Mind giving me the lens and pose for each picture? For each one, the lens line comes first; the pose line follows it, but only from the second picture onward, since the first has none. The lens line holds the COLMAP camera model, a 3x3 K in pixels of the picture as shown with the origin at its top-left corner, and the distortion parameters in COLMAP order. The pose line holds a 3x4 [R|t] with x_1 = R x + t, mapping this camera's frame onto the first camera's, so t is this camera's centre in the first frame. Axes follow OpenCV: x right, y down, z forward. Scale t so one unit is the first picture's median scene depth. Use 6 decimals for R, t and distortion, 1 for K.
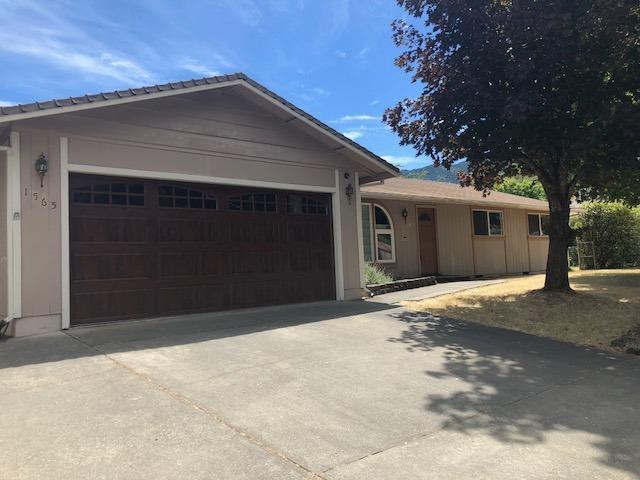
lens RADIAL K [[514.4, 0, 320.0], [0, 514.4, 240.0], [0, 0, 1]] dist [-0.003280, -0.009209]
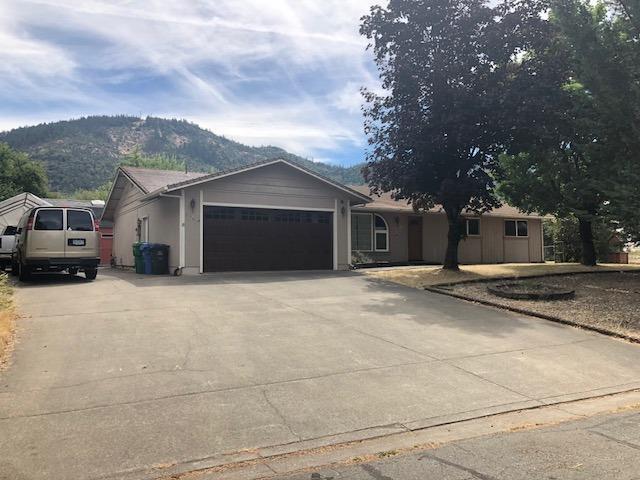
lens RADIAL K [[521.6, 0, 320.0], [0, 521.6, 240.0], [0, 0, 1]] dist [0.052627, -0.016886]
pose [[0.984464, 0.028502, -0.173260, 0.309367], [-0.025028, 0.999440, 0.022203, -0.031017], [0.173796, -0.017521, 0.984626, -0.863972]]
